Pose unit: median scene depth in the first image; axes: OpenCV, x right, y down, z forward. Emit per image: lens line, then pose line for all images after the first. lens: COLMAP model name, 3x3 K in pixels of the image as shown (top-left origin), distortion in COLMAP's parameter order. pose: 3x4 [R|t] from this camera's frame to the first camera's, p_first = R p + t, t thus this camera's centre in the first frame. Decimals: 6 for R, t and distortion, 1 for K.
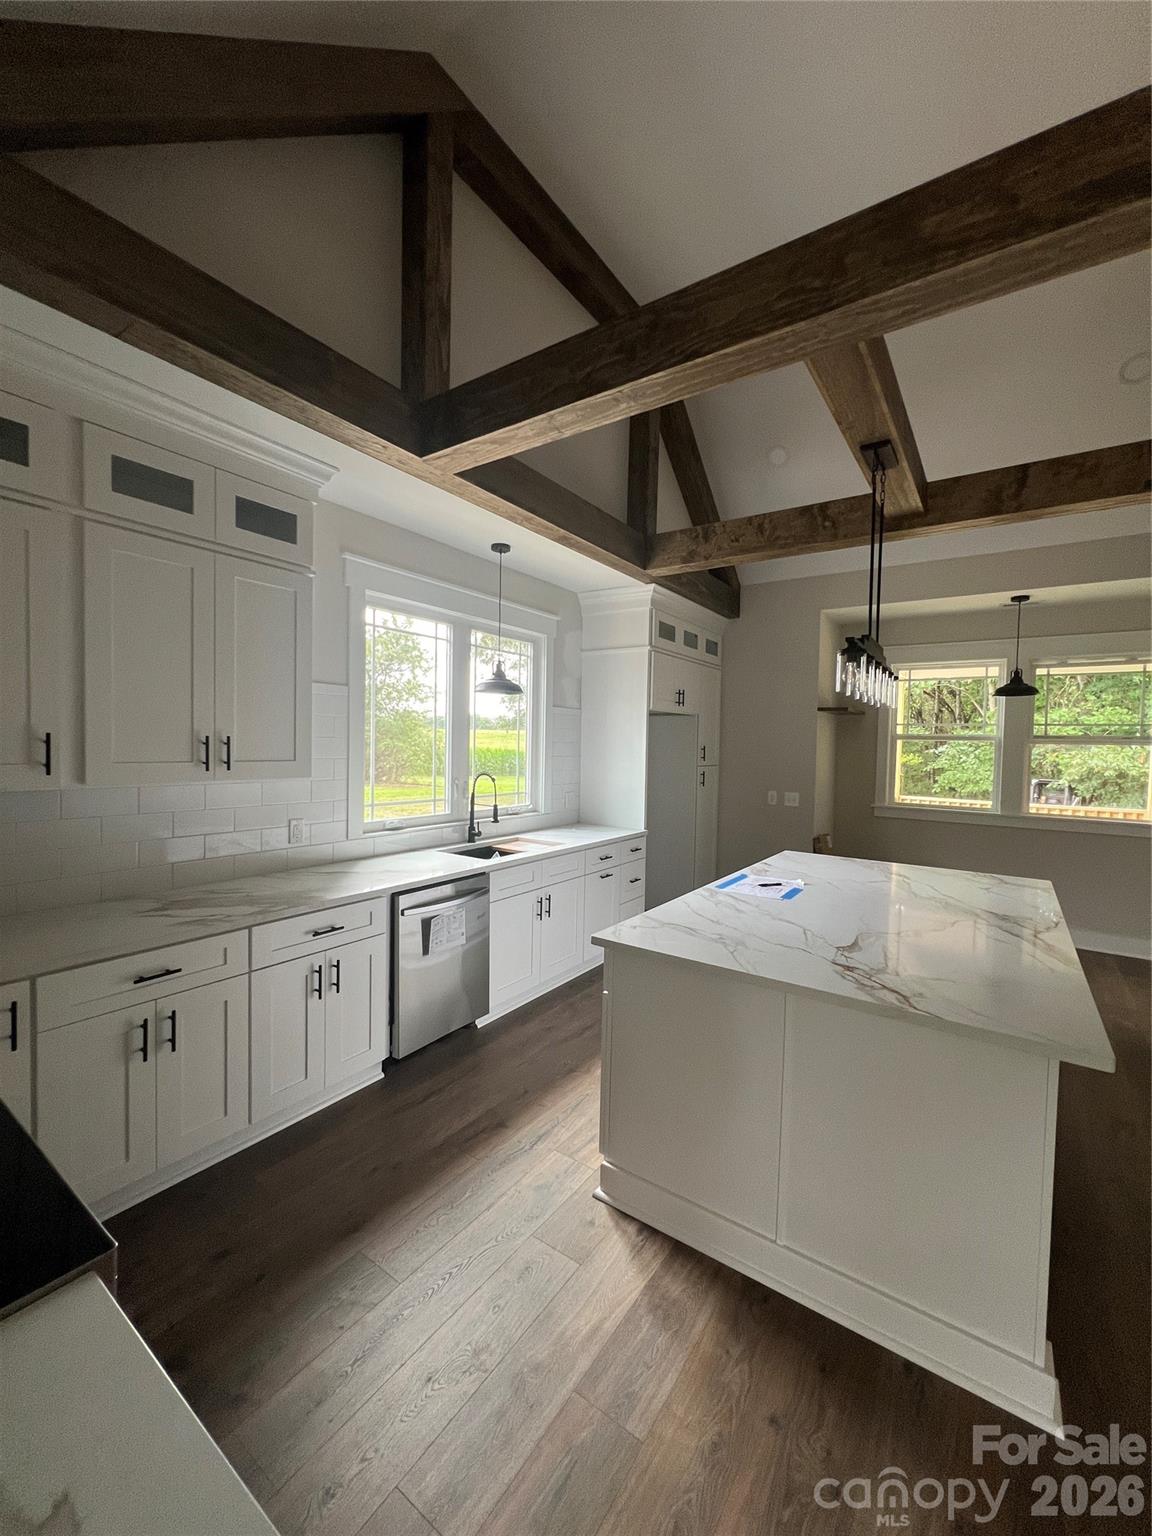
lens RADIAL K [[617.6, 0, 572.9], [0, 617.6, 771.6], [0, 0, 1]] dist [-0.000237, 0.000854]
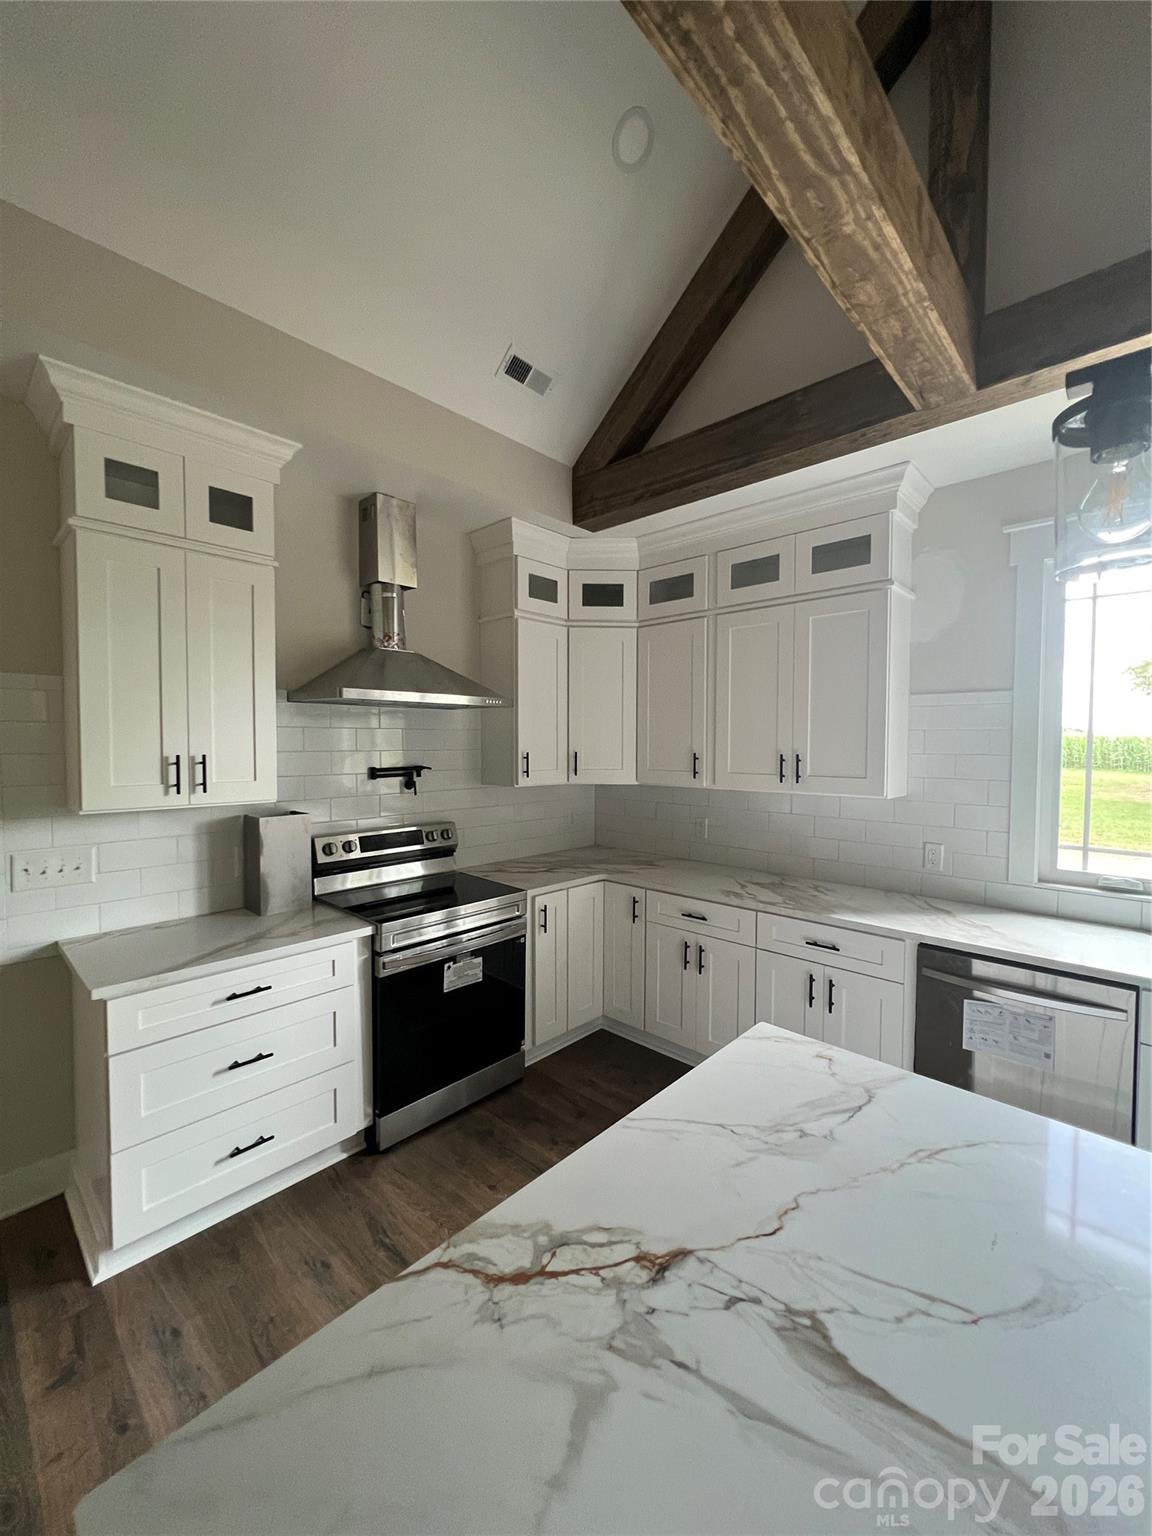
lens RADIAL K [[617.6, 0, 575.3], [0, 617.6, 764.0], [0, 0, 1]] dist [-0.000237, 0.000854]
pose [[-0.138458, 0.011301, -0.990304, 0.538164], [-0.052096, 0.998467, 0.018678, -0.029962], [0.988997, 0.054177, -0.137657, 0.592608]]
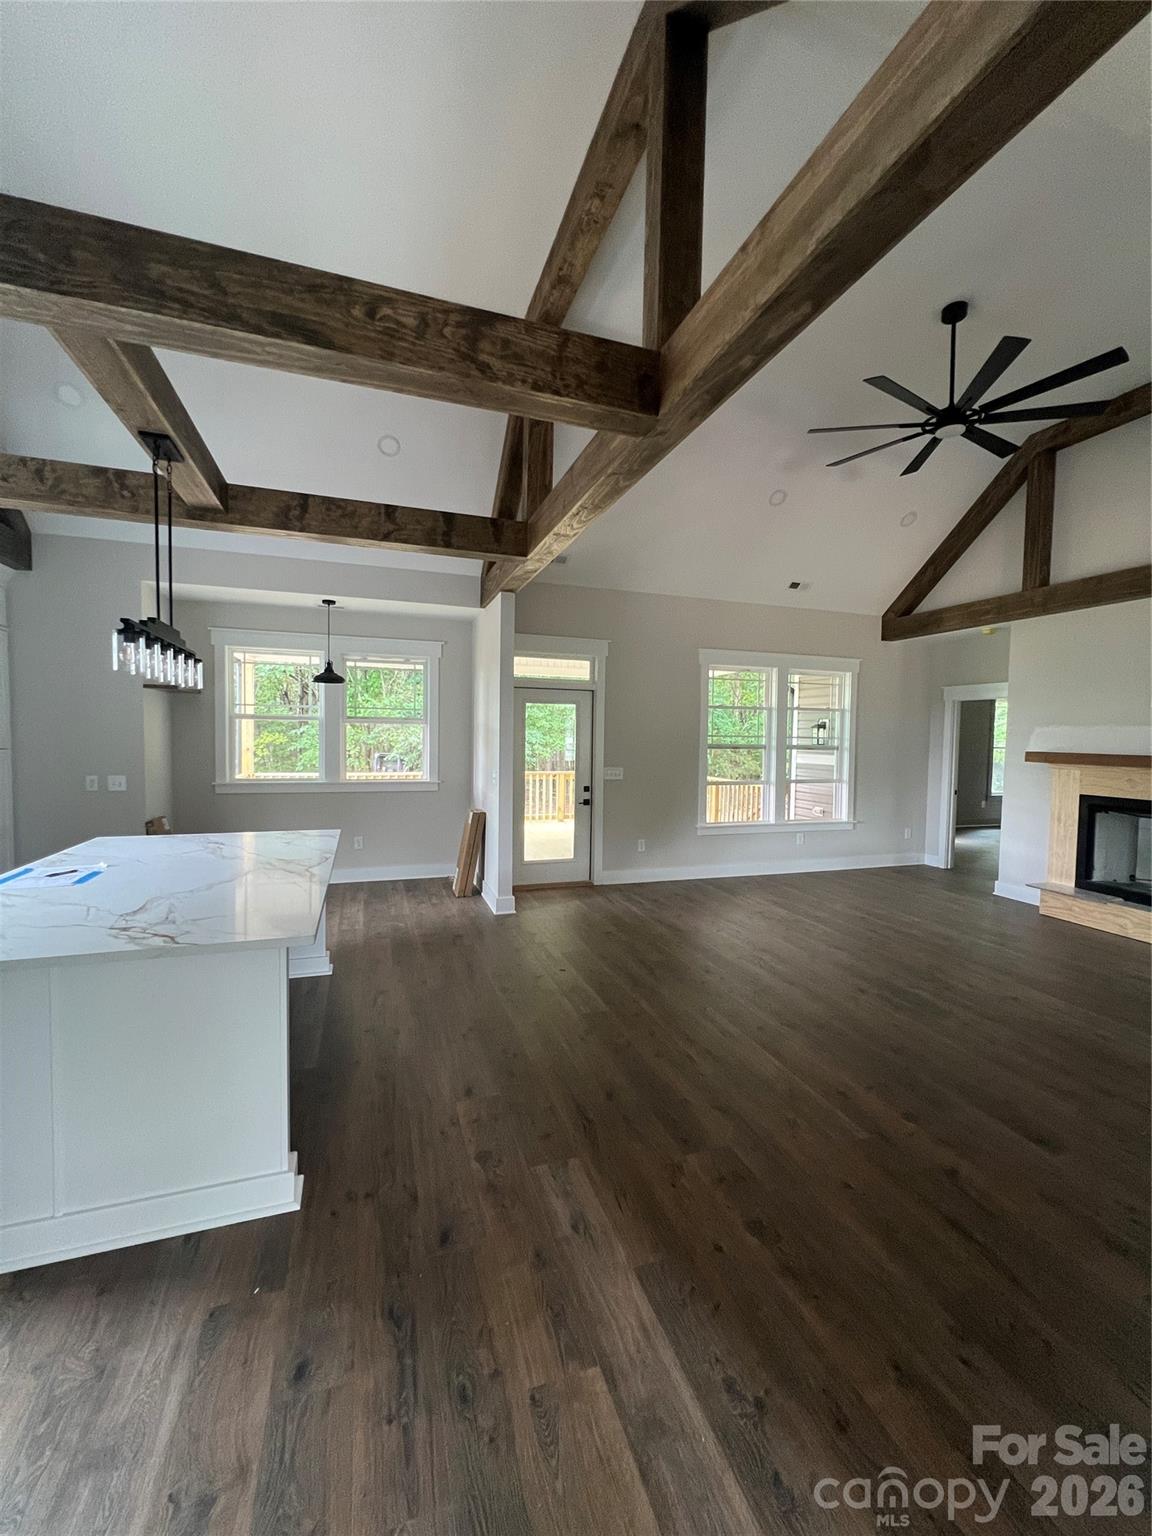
lens RADIAL K [[617.6, 0, 568.3], [0, 617.6, 765.0], [0, 0, 1]] dist [-0.000237, 0.000854]
pose [[0.592957, -0.051752, 0.803569, 0.031755], [0.034295, 0.998650, 0.039010, 0.010148], [-0.804503, 0.004427, 0.593932, -0.159014]]
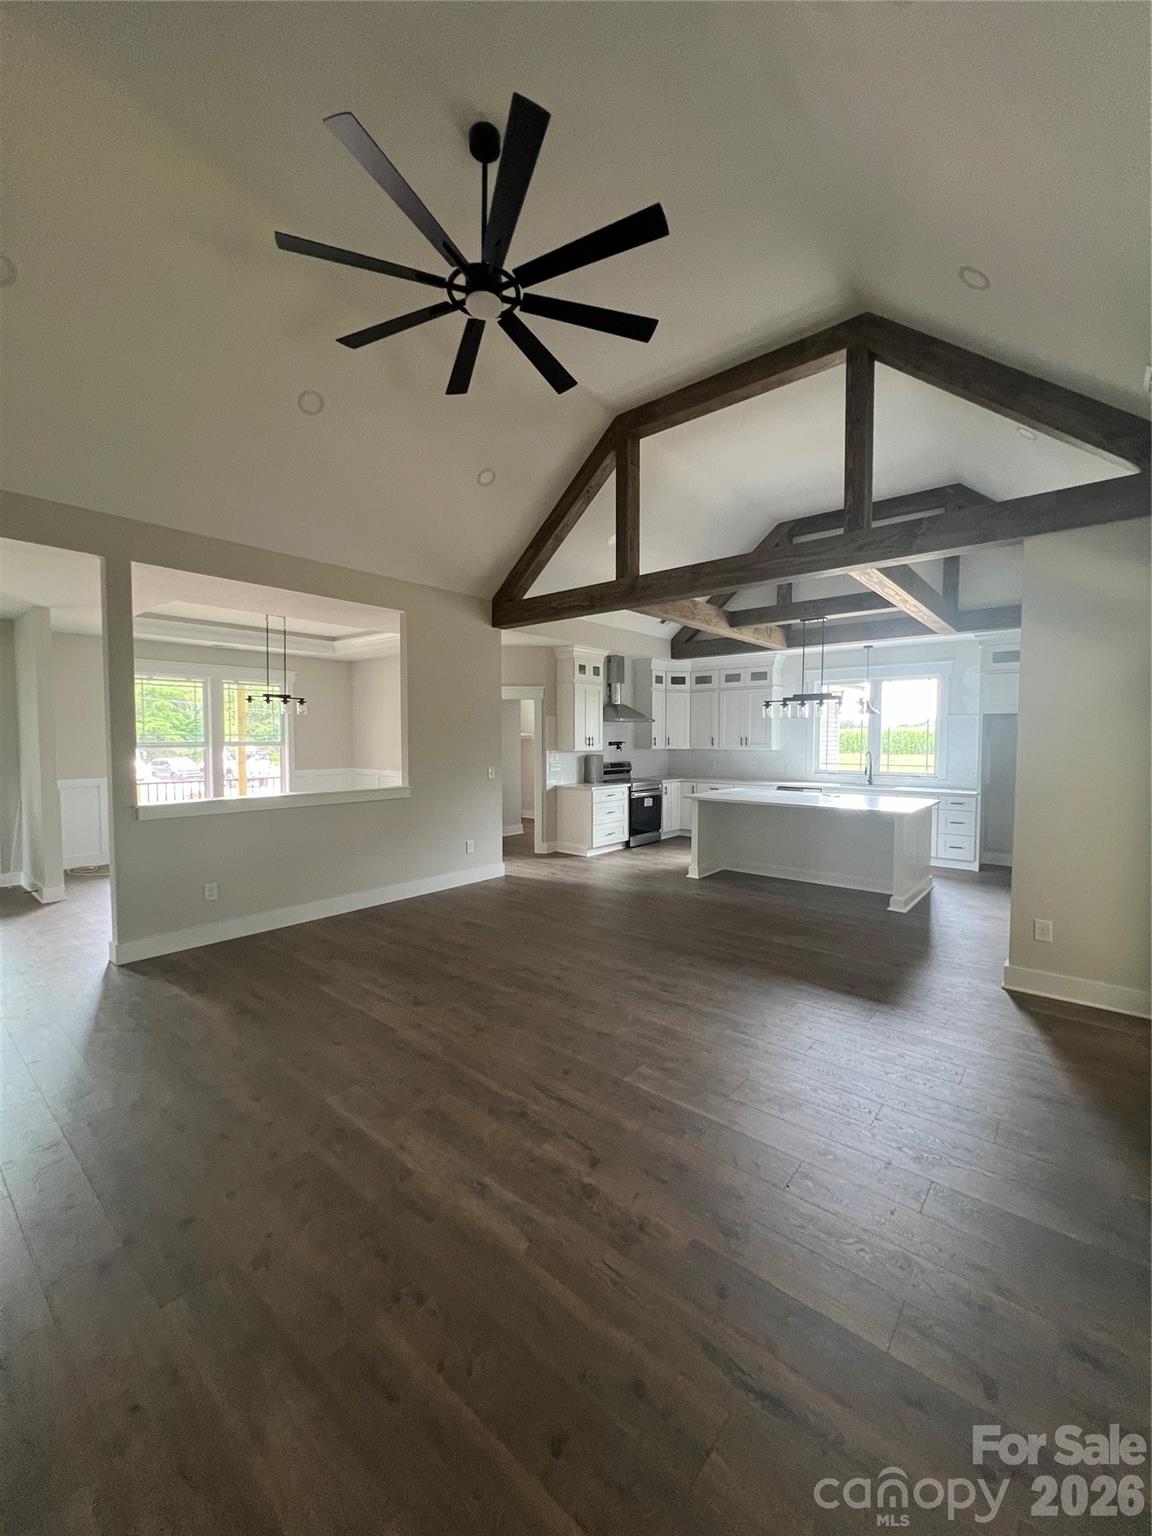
lens RADIAL K [[617.6, 0, 579.5], [0, 617.6, 760.6], [0, 0, 1]] dist [-0.000237, 0.000854]
pose [[-0.079181, 0.015249, -0.996744, 2.625547], [-0.049803, 0.998574, 0.019233, 0.051904], [0.995615, 0.051163, -0.078309, 0.229482]]
